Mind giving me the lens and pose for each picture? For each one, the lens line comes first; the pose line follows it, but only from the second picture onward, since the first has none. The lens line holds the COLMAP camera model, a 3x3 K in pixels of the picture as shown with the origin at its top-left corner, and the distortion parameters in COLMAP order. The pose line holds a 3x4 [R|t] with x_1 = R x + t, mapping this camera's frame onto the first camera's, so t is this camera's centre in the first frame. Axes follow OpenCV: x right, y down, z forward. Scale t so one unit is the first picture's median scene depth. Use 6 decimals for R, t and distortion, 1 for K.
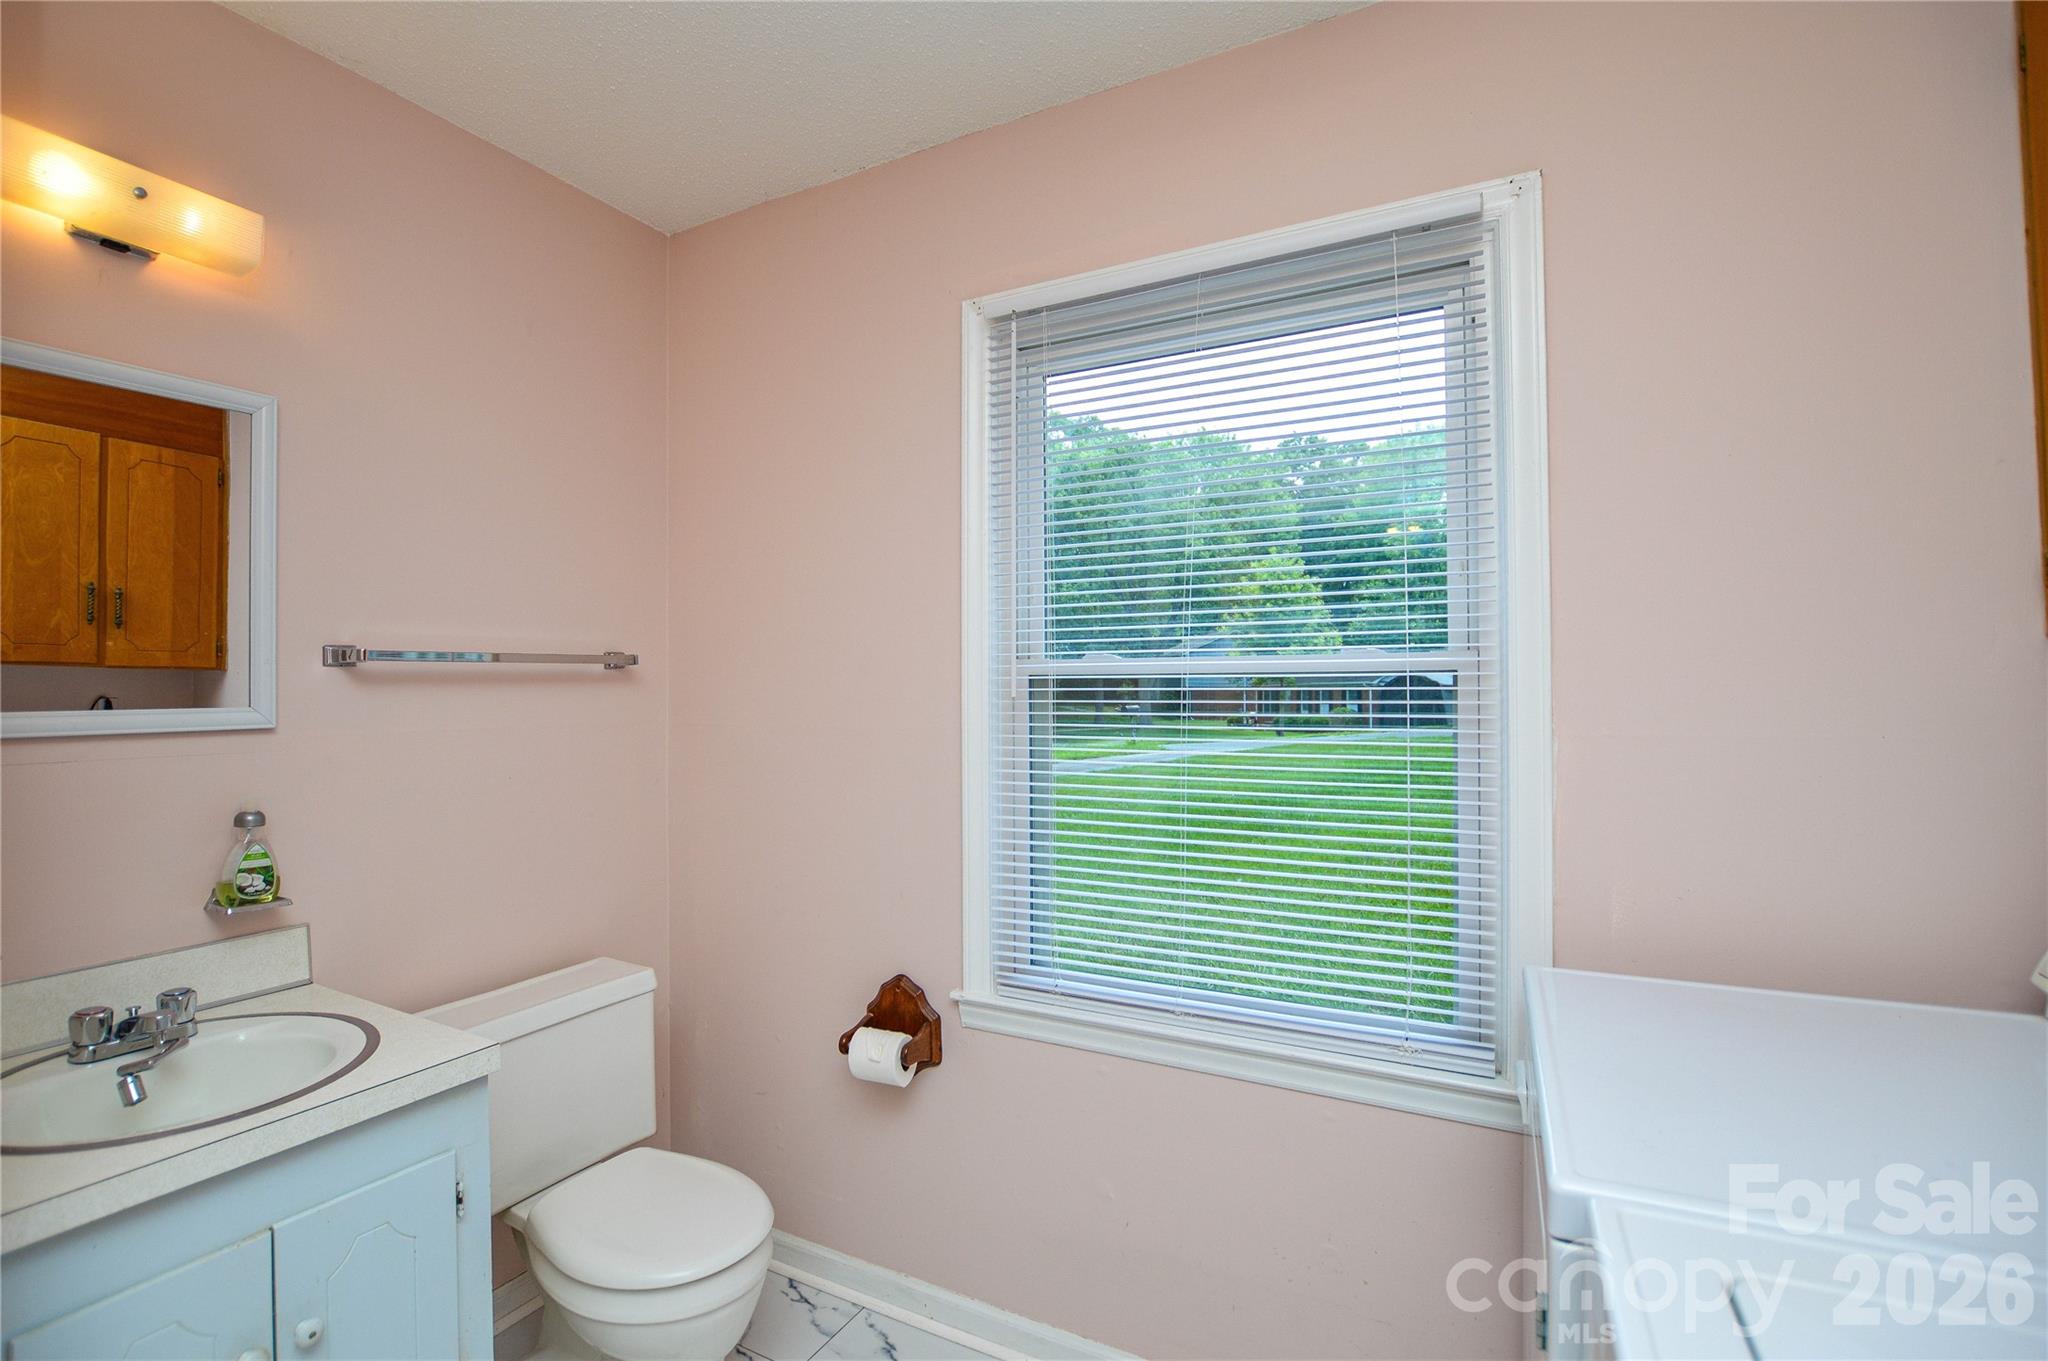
lens RADIAL K [[932.2, 0, 1024.0], [0, 932.2, 680.5], [0, 0, 1]] dist [-0.026660, 0.000468]
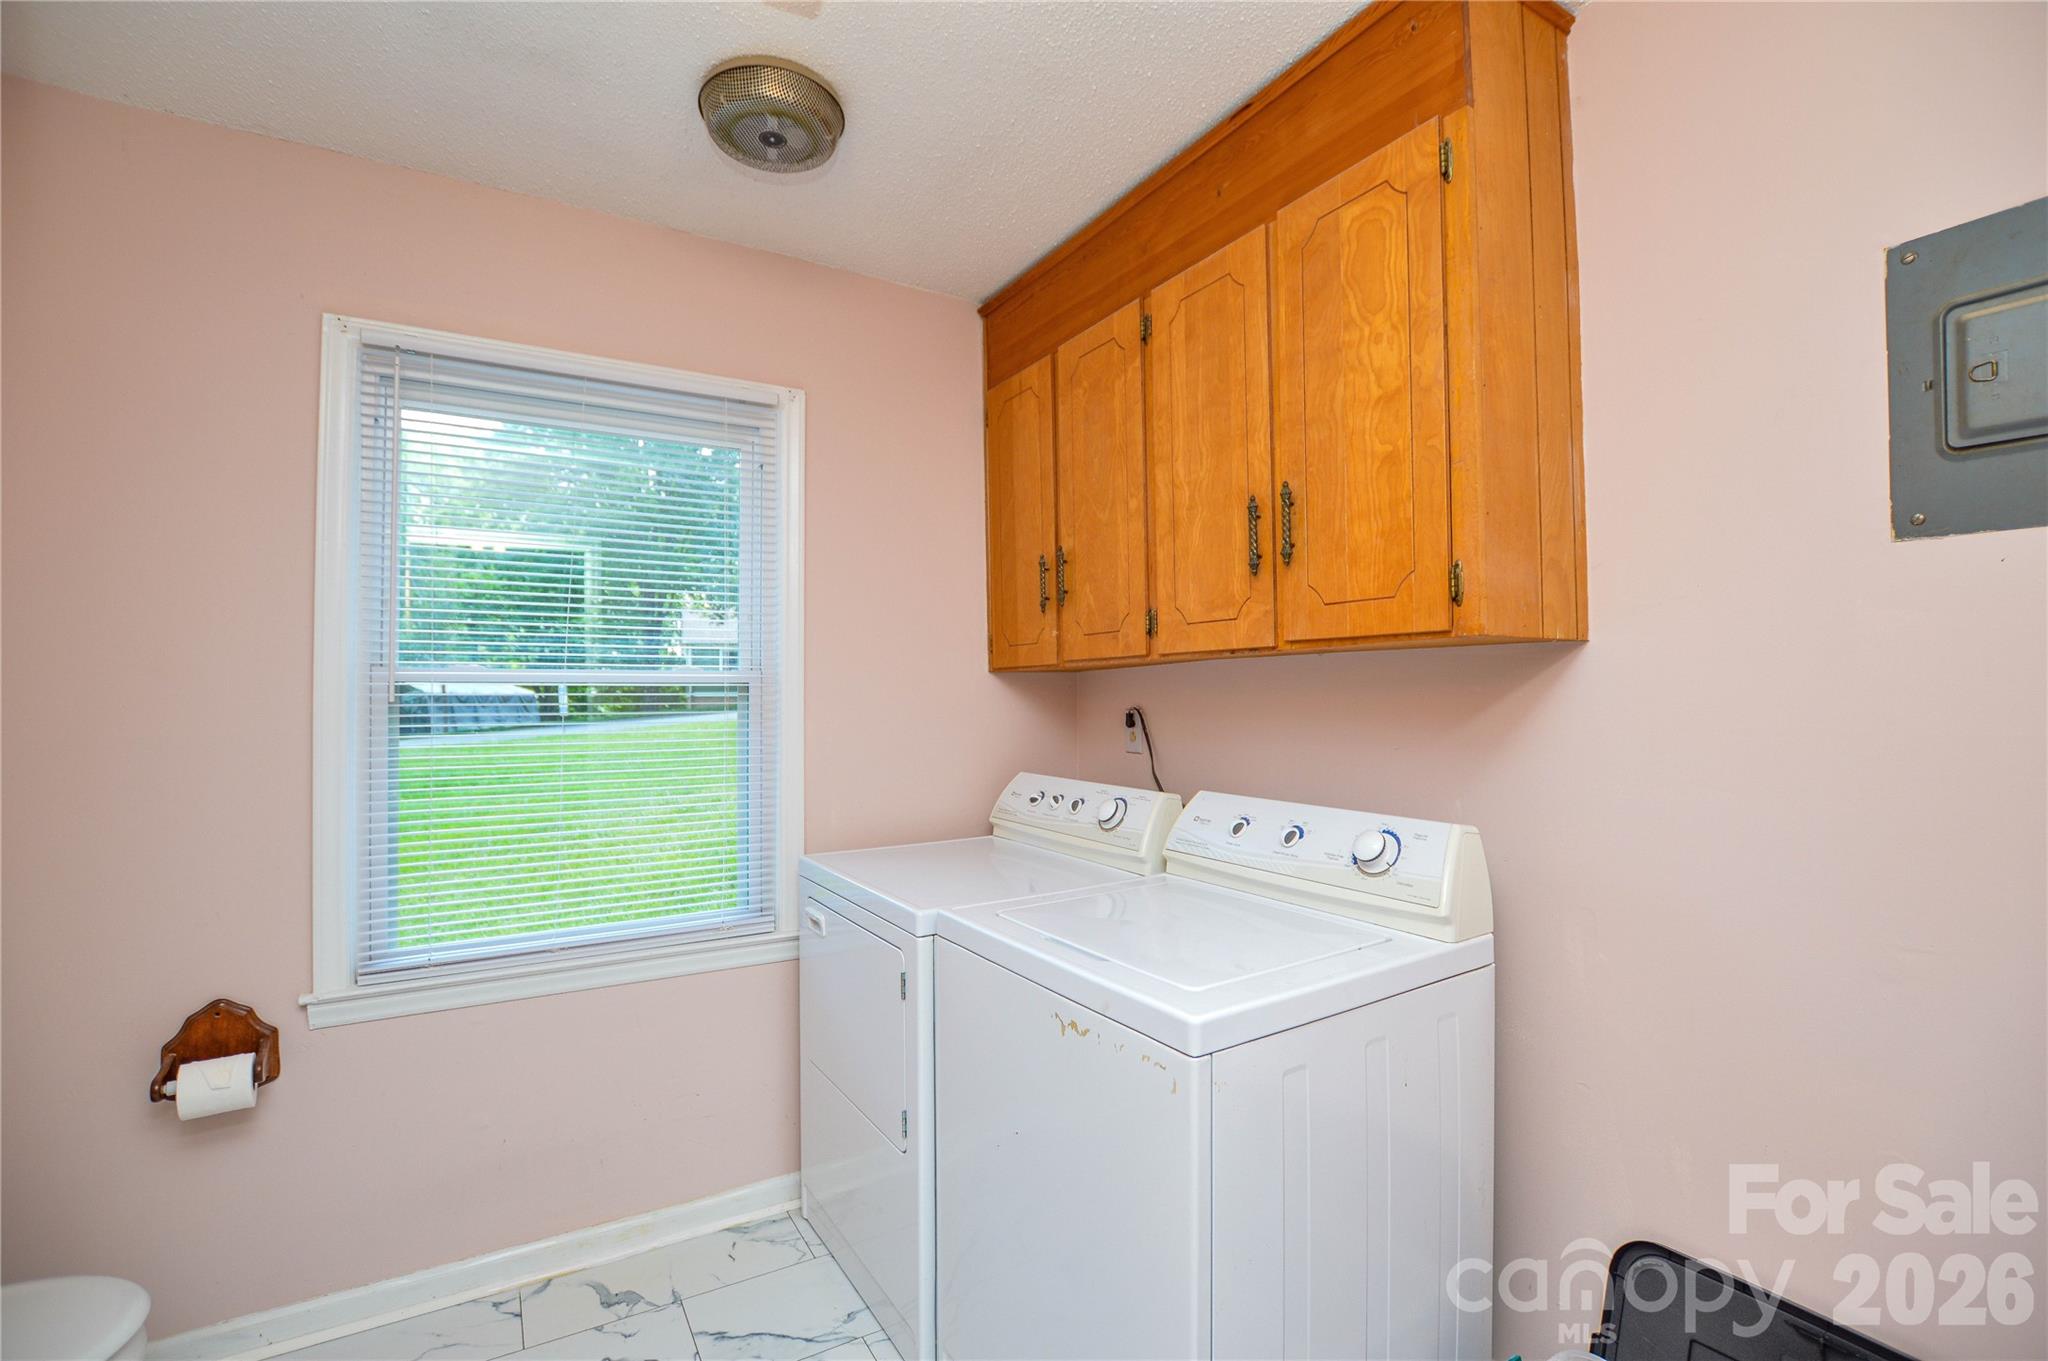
lens RADIAL K [[932.2, 0, 1024.0], [0, 932.2, 680.5], [0, 0, 1]] dist [-0.026660, 0.000468]
pose [[0.500913, 0.012825, 0.865402, -0.542357], [-0.007059, 0.999917, -0.010733, -0.000524], [-0.865469, -0.000733, 0.500962, -0.166258]]
